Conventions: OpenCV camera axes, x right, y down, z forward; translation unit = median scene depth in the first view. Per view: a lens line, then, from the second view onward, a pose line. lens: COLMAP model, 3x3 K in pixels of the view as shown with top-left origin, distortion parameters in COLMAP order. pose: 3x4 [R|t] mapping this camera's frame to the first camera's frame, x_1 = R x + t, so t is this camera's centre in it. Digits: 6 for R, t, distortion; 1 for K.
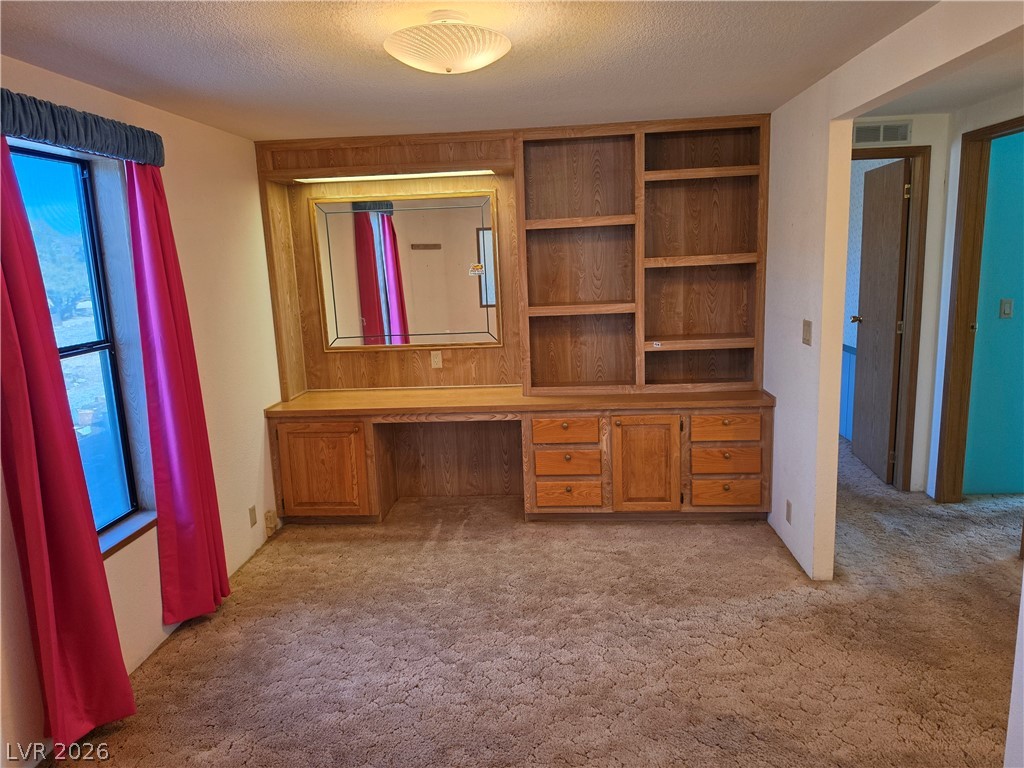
lens RADIAL K [[710.2, 0, 508.6], [0, 710.2, 391.4], [0, 0, 1]] dist [0.019476, -0.031564]
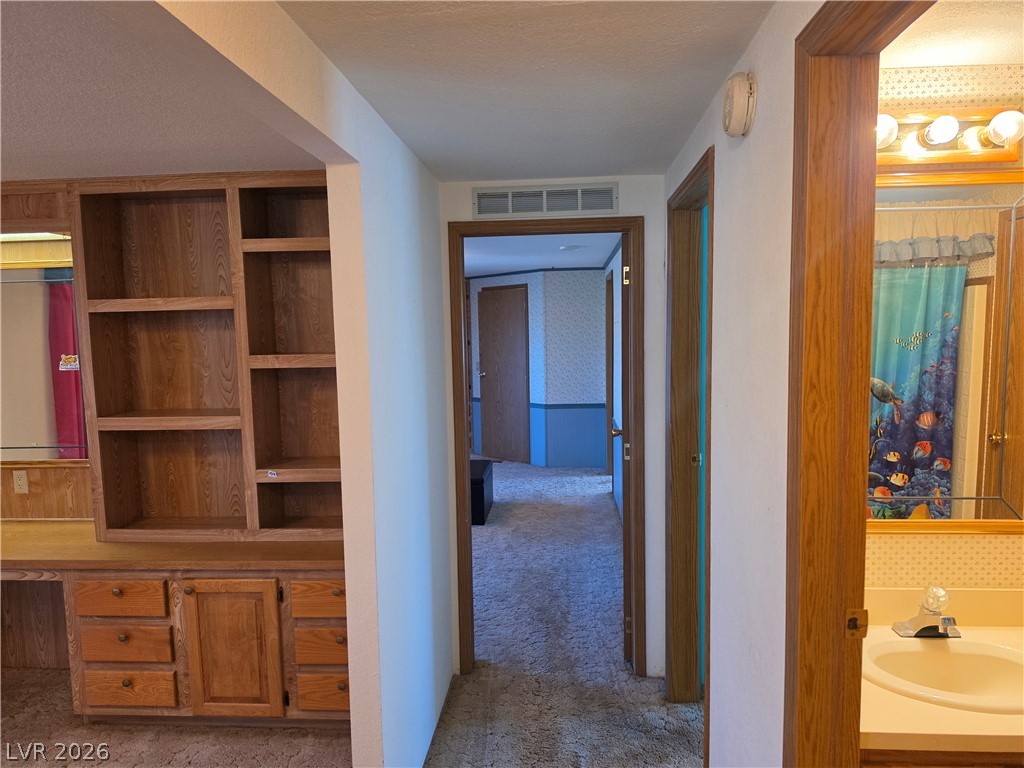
lens RADIAL K [[710.2, 0, 538.7], [0, 710.2, 390.4], [0, 0, 1]] dist [0.019476, -0.031564]
pose [[0.999351, 0.018891, 0.030660, 0.461592], [-0.015855, 0.995217, -0.096393, -0.086336], [-0.032335, 0.095844, 0.994871, 0.268807]]
